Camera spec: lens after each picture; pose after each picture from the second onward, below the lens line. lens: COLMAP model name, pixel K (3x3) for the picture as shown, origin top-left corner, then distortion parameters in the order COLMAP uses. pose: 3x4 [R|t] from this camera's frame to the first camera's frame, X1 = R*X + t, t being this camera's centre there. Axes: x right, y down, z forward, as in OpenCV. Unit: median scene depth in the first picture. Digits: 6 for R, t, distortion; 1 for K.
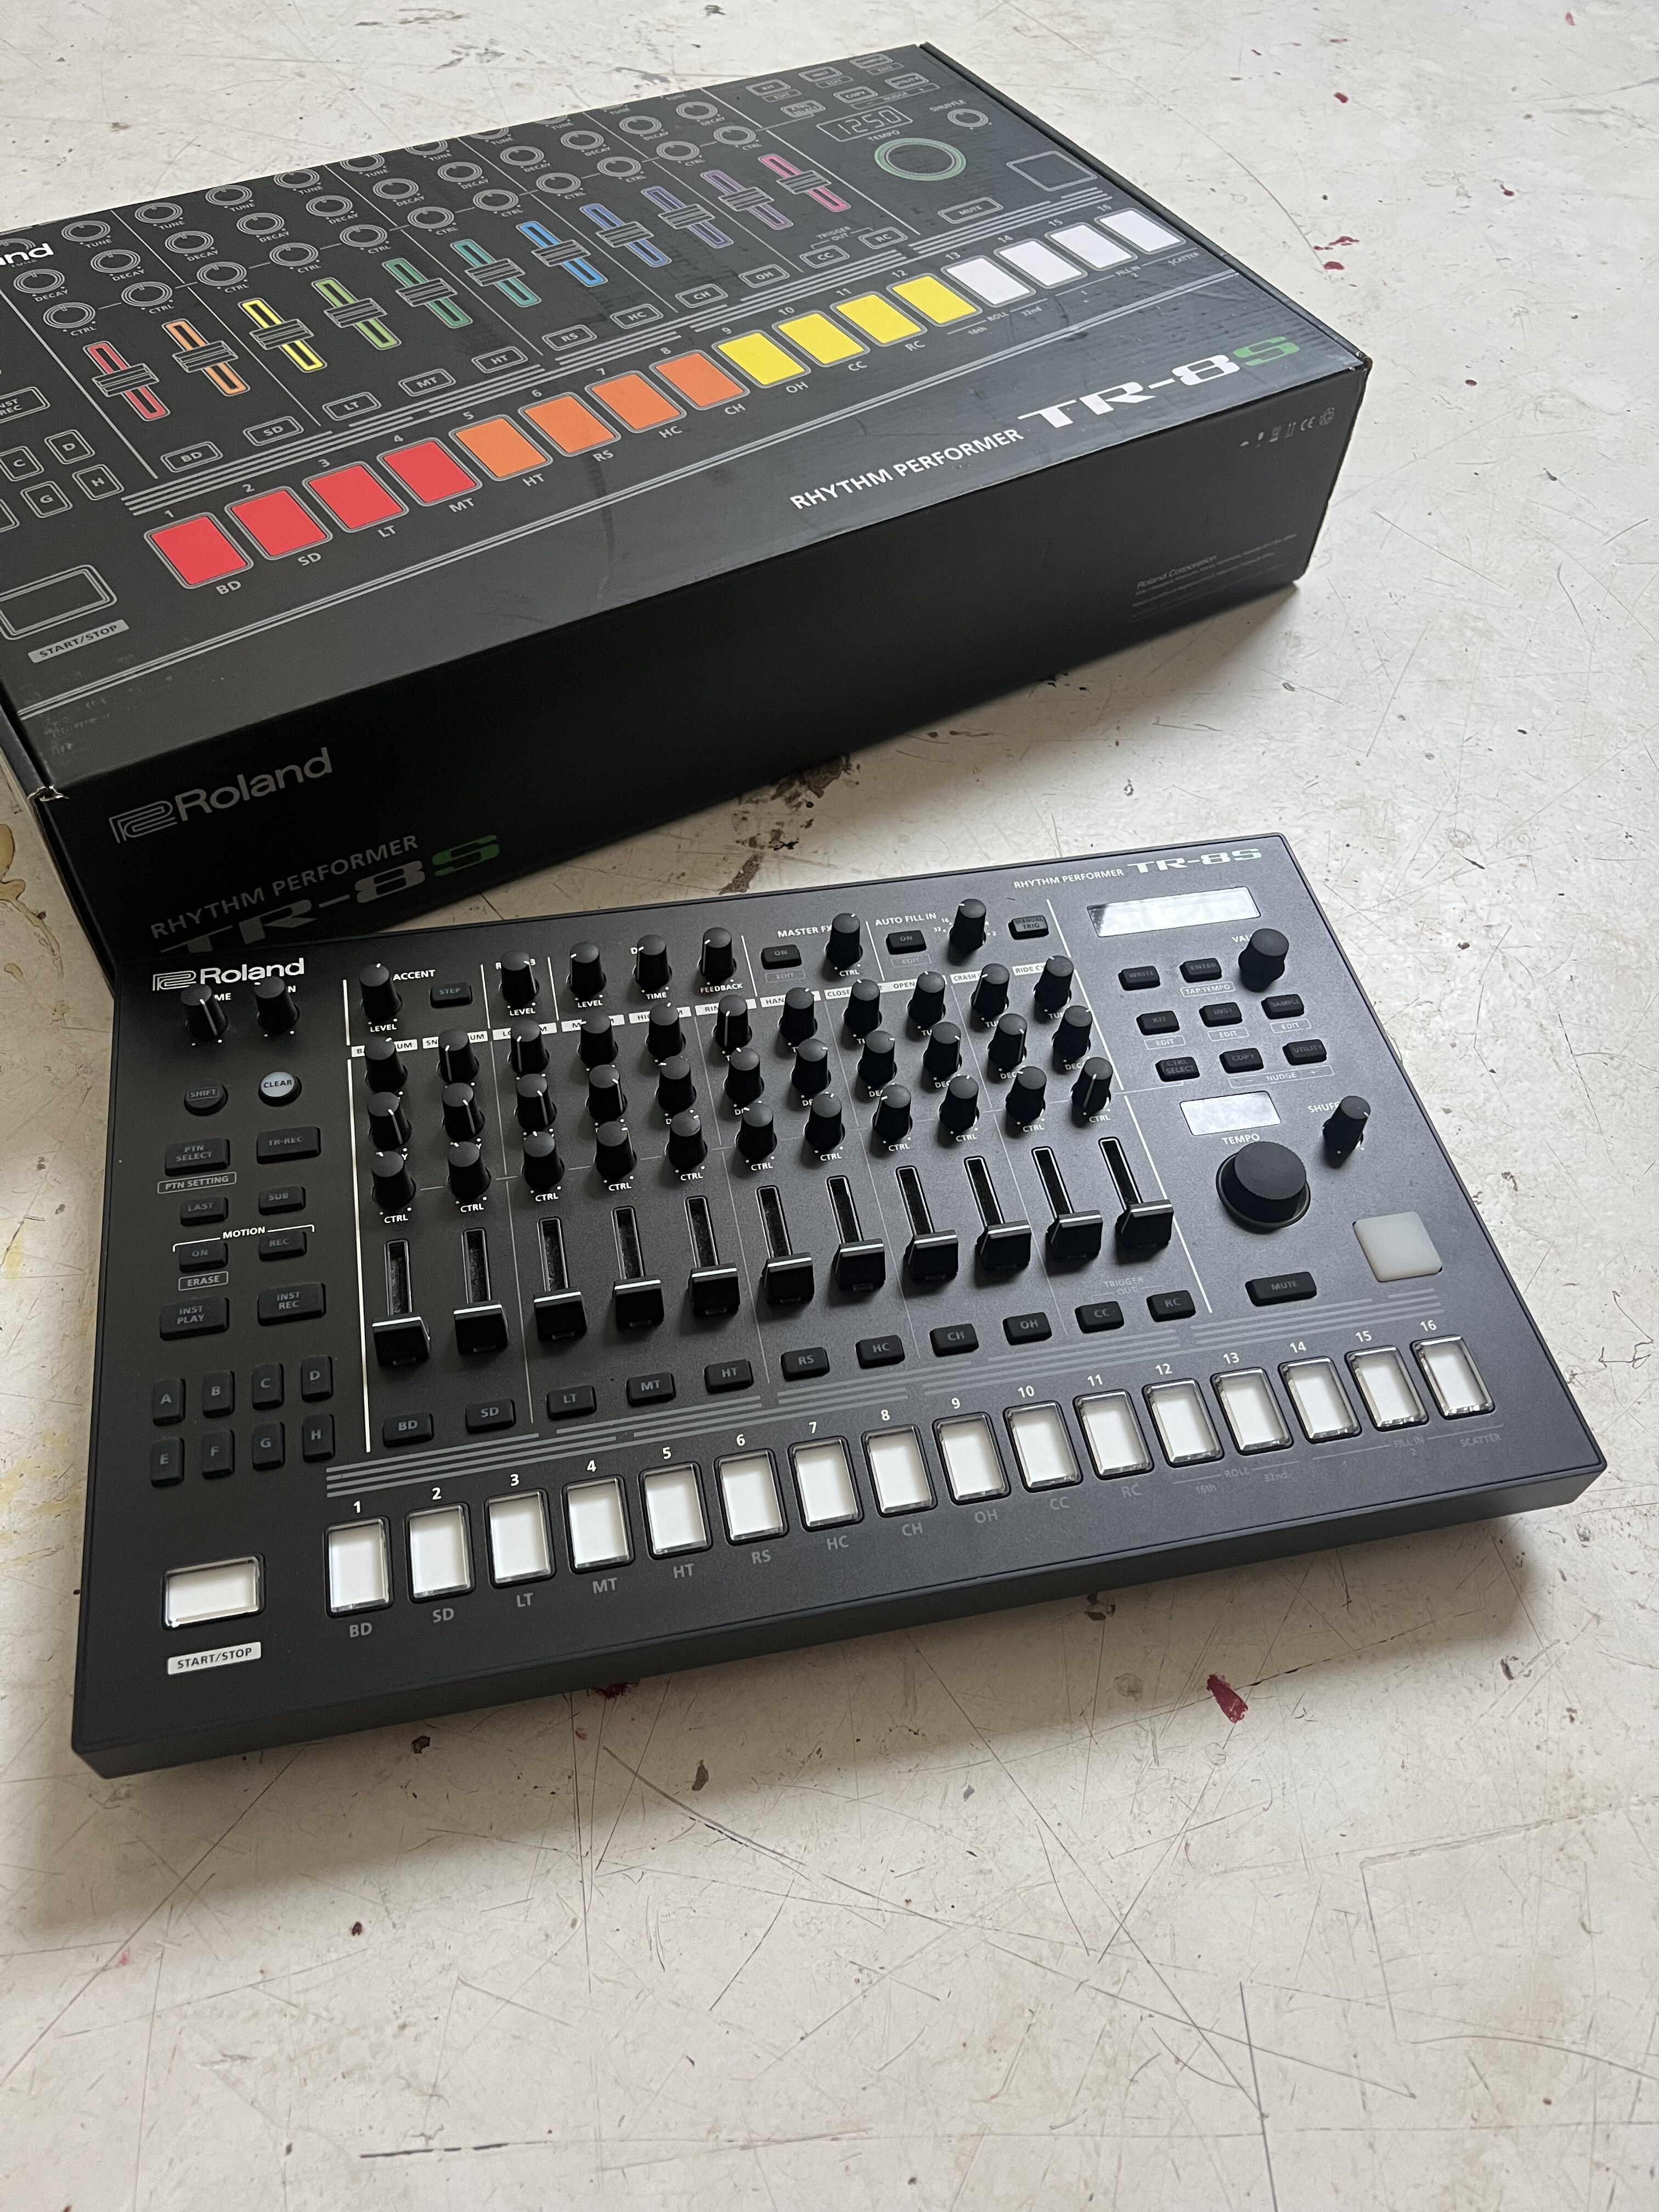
lens RADIAL K [[1691.7, 0, 829.5], [0, 1691.7, 1106.0], [0, 0, 1]] dist [0.018492, -0.006505]
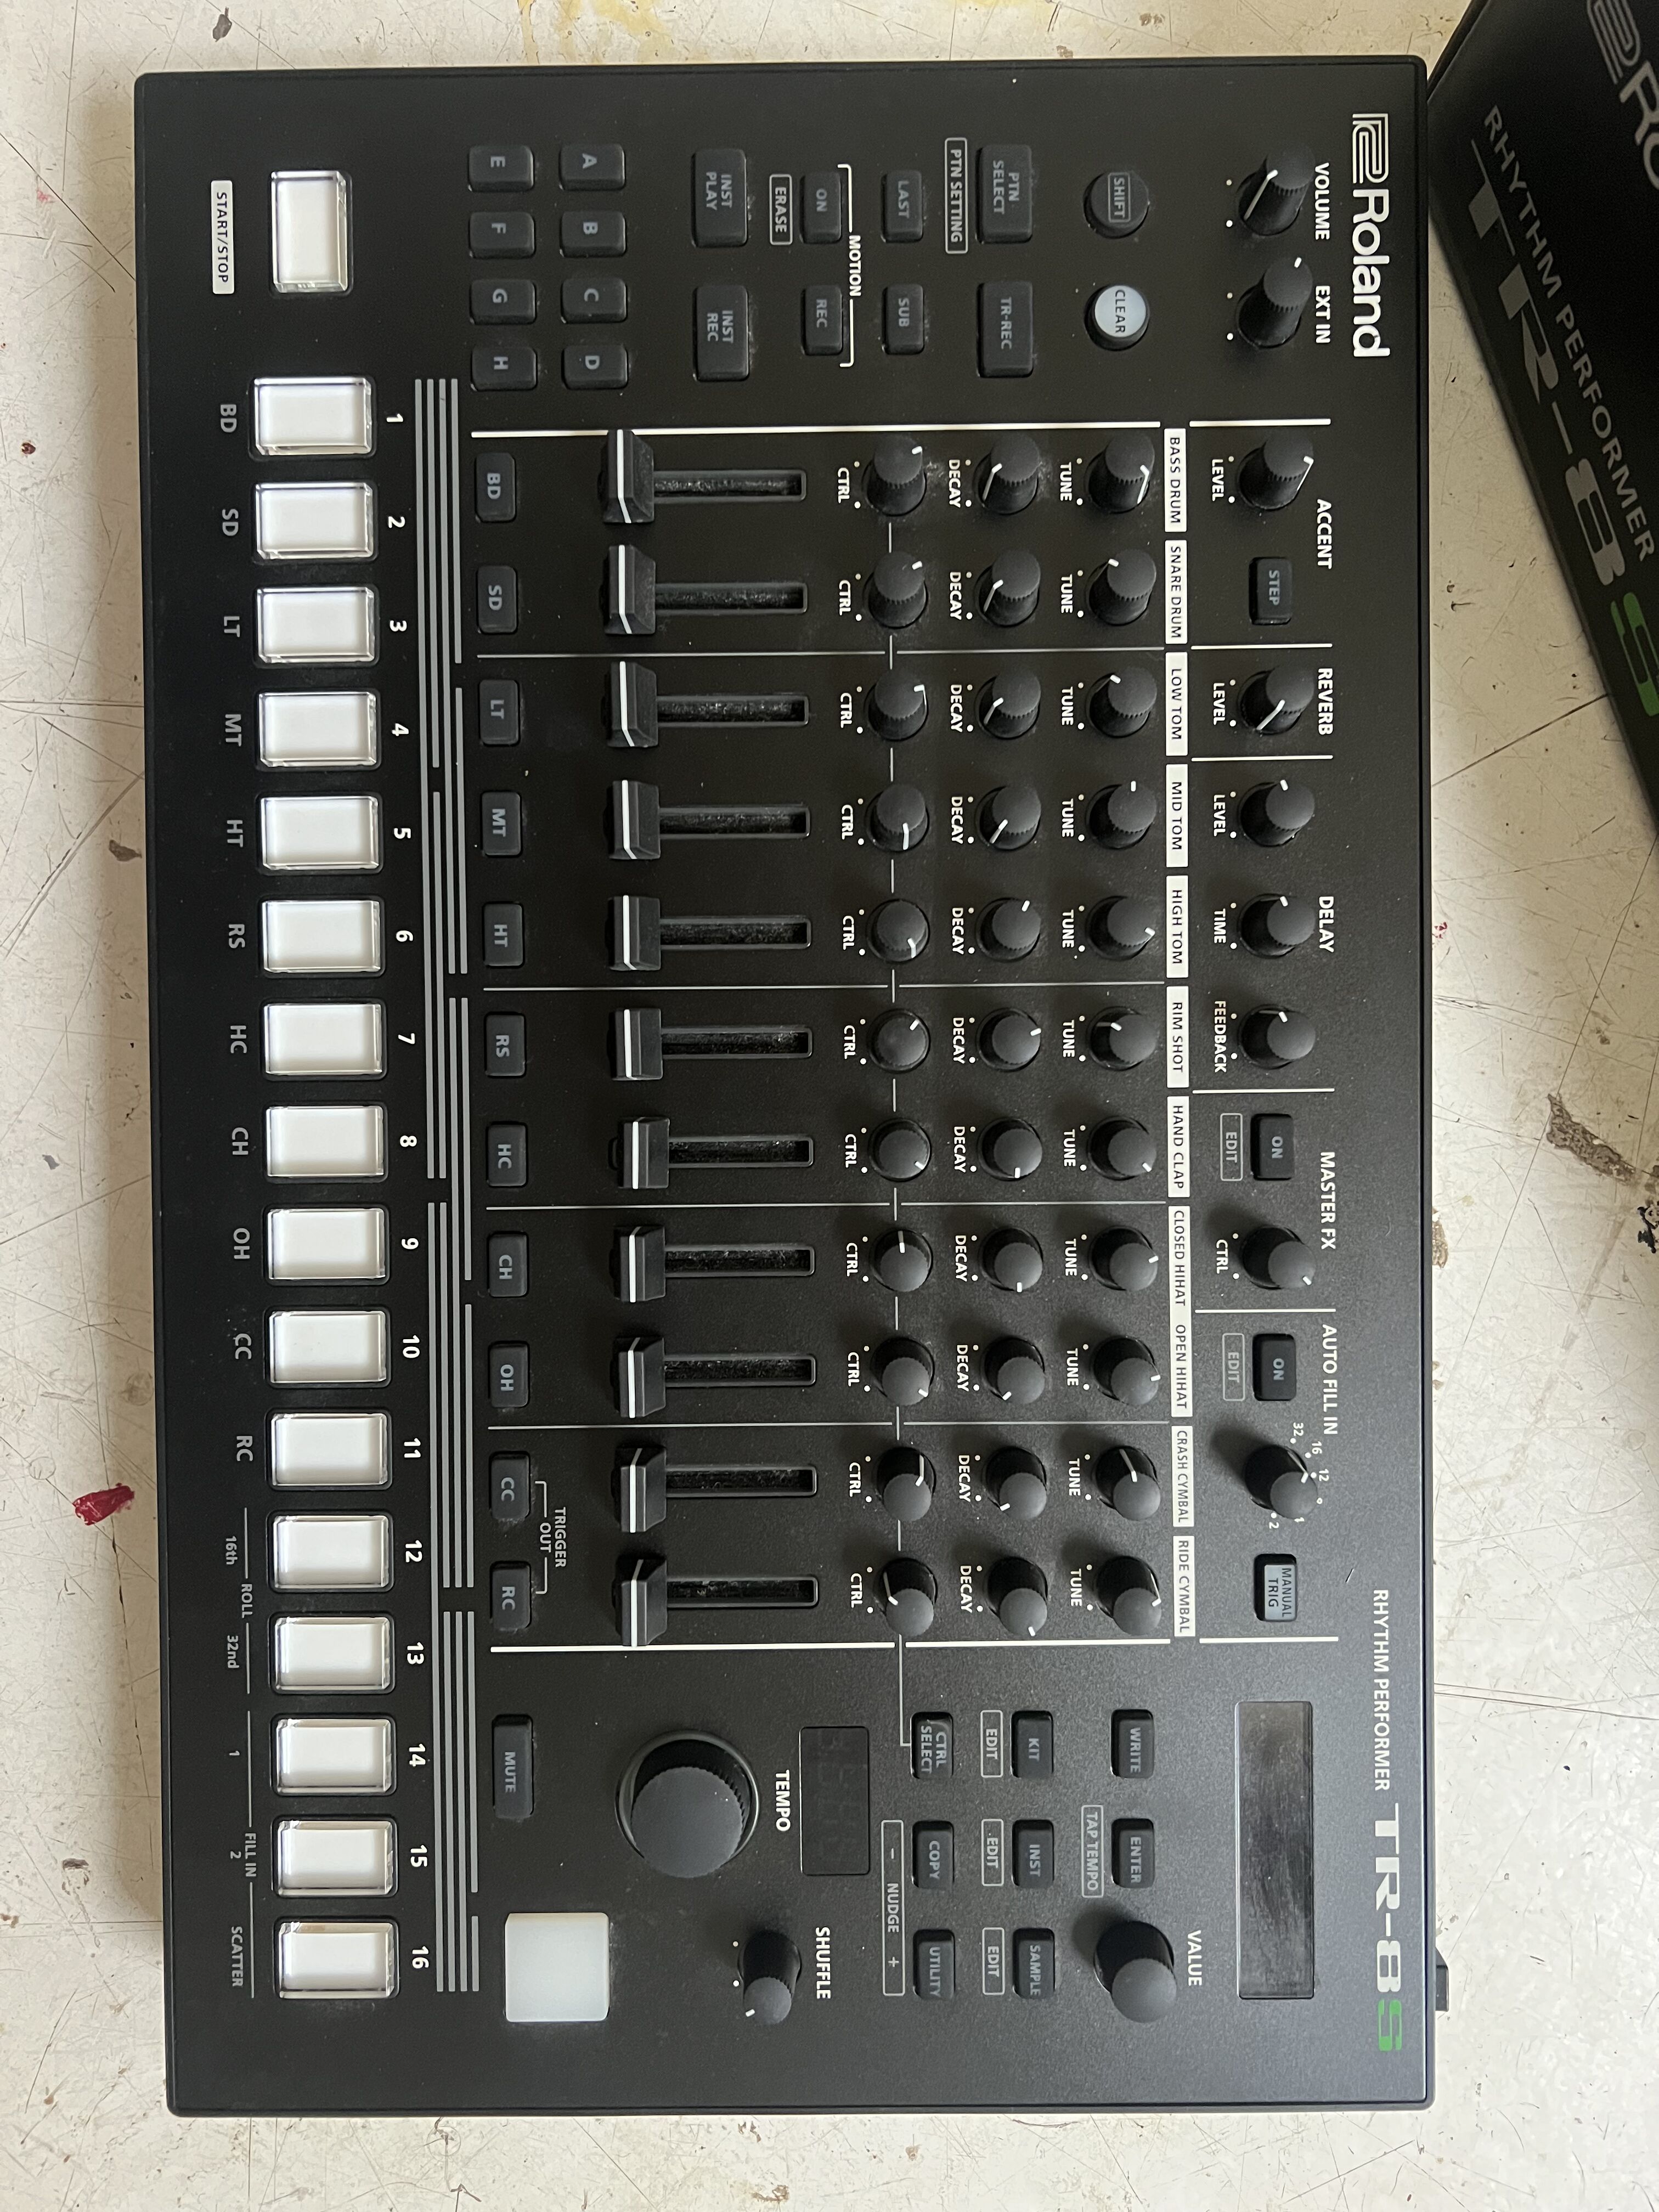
lens RADIAL K [[1698.5, 0, 829.5], [0, 1698.5, 1106.0], [0, 0, 1]] dist [0.046281, -0.060450]
pose [[-0.192850, 0.980517, -0.037354, 0.008326], [-0.788206, -0.132127, 0.601061, -0.284952], [0.584415, 0.145357, 0.798330, 0.381128]]
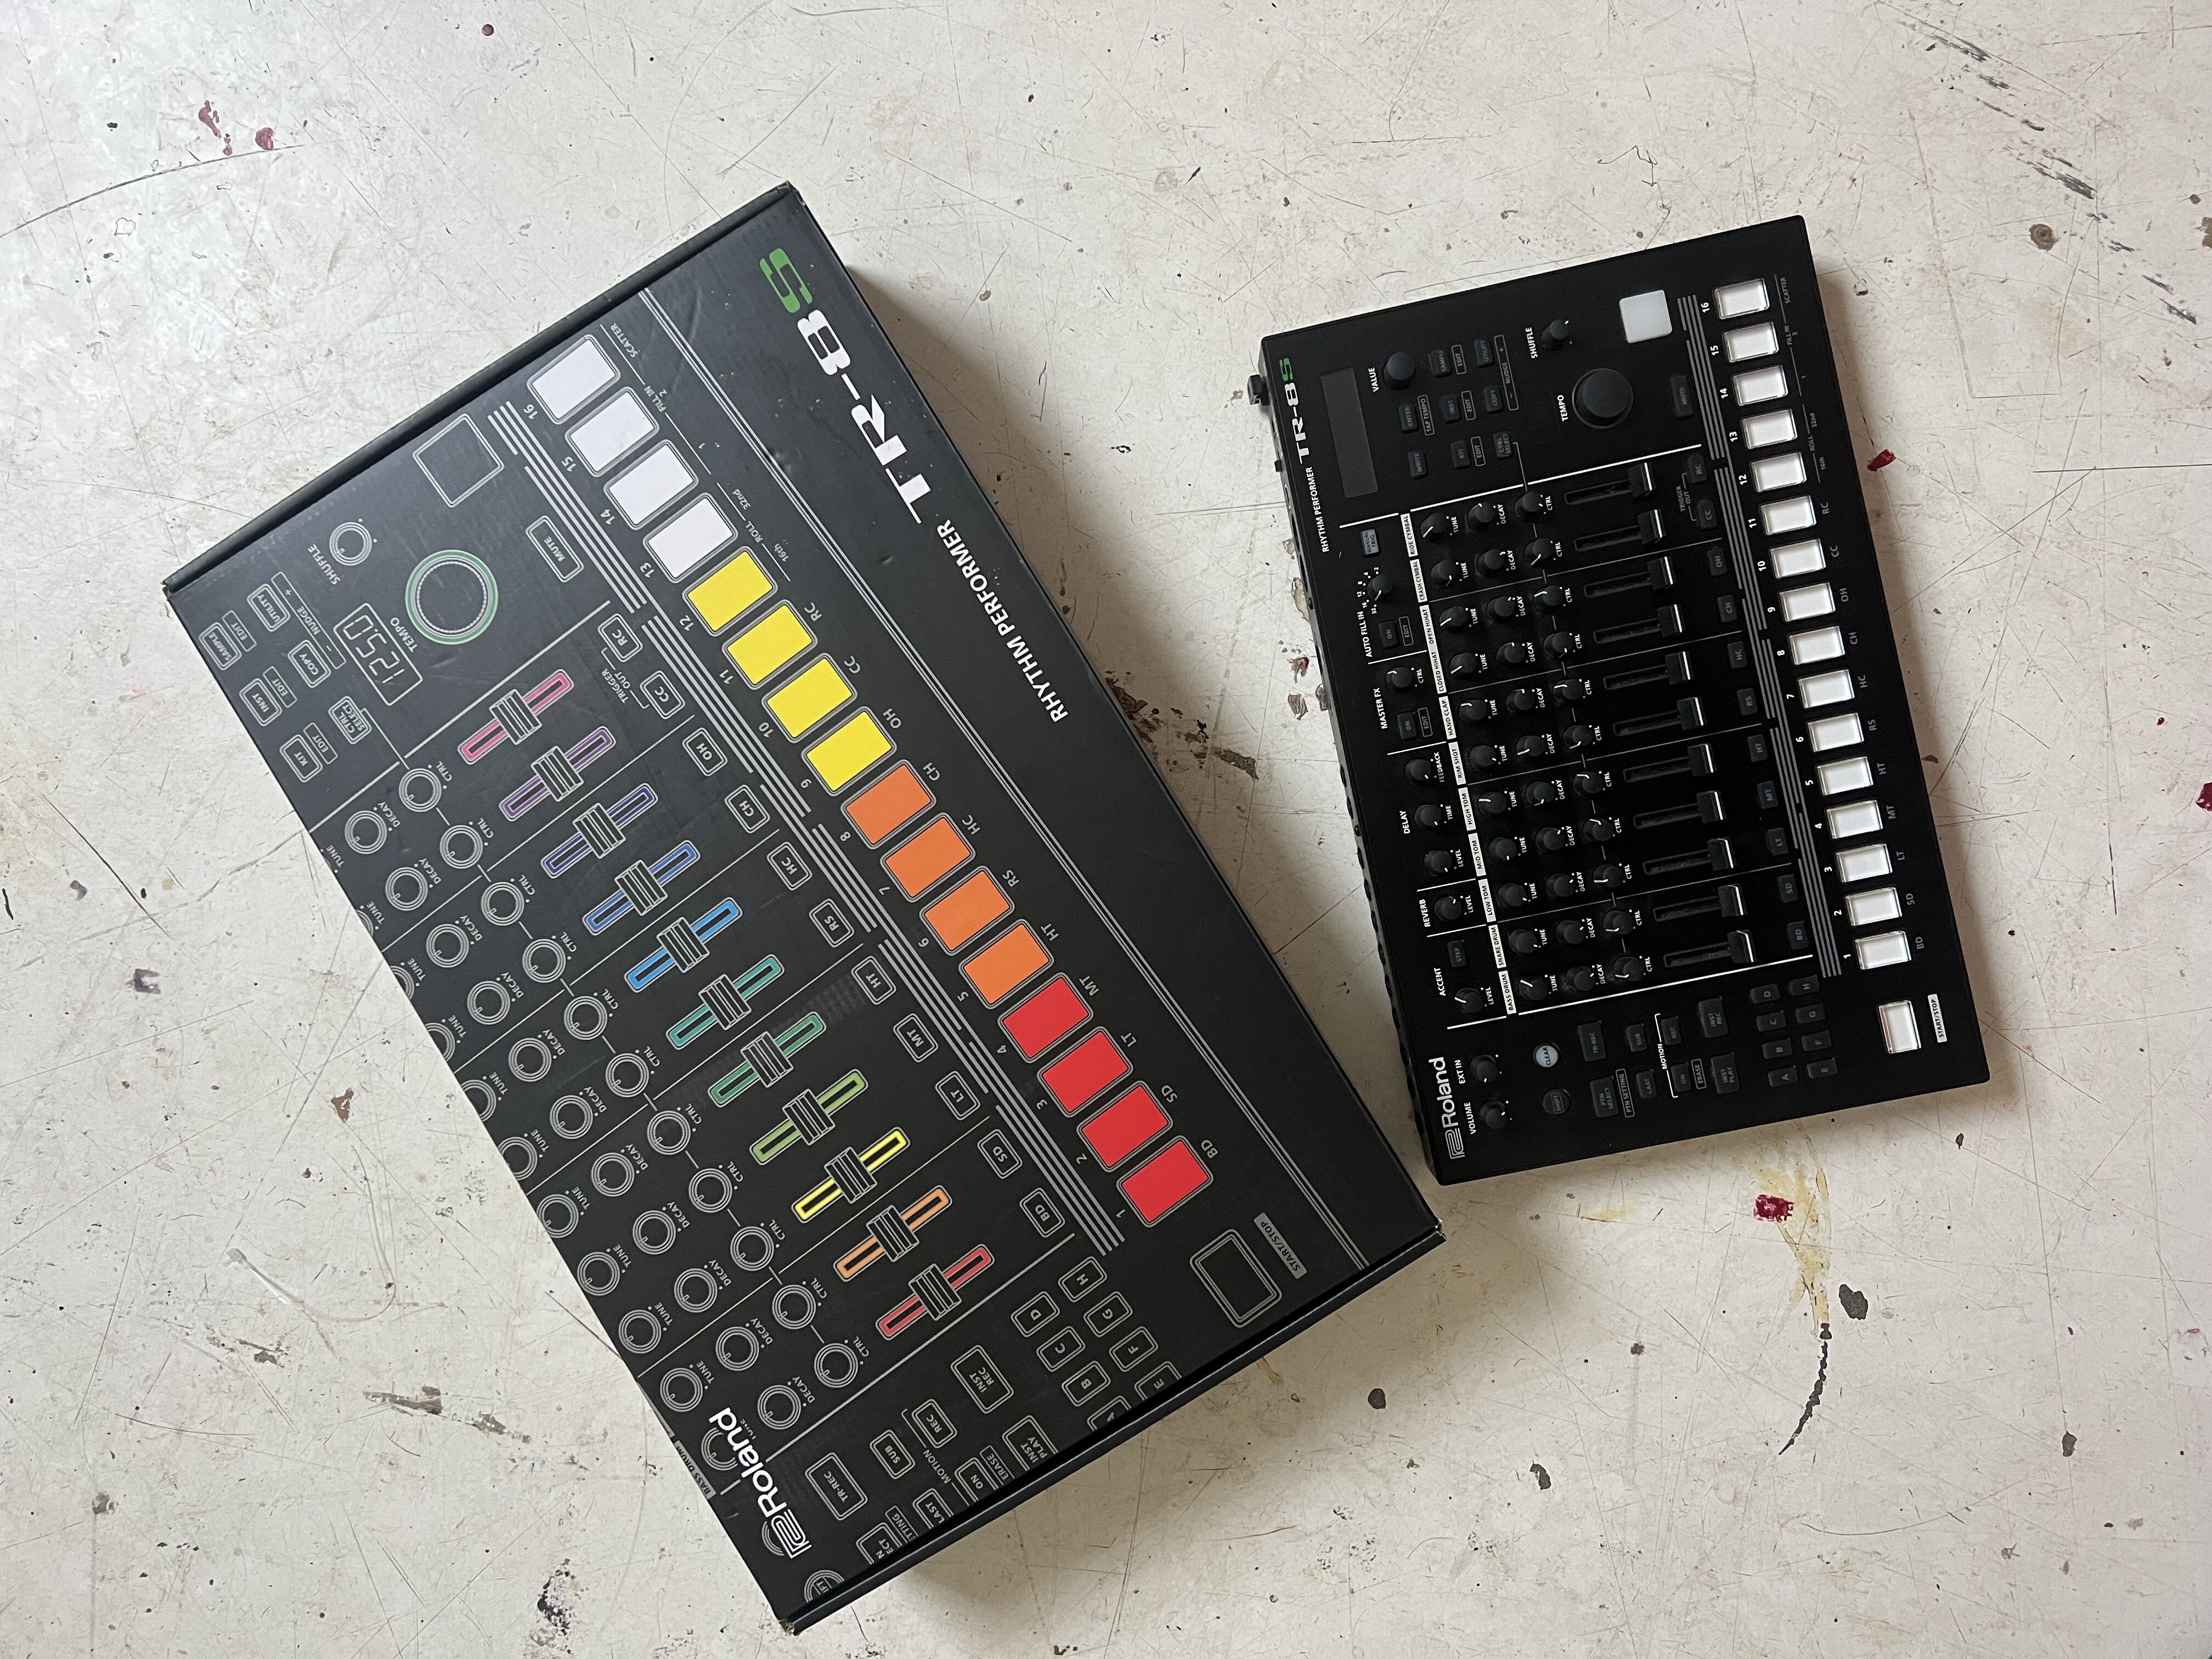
lens RADIAL K [[1705.1, 0, 1106.0], [0, 1705.1, 829.5], [0, 0, 1]] dist [0.104262, -0.179732]
pose [[-0.005425, -0.998783, -0.049018, -0.038727], [0.828374, -0.031947, 0.559264, -0.961327], [-0.560150, -0.037571, 0.827539, -0.028970]]
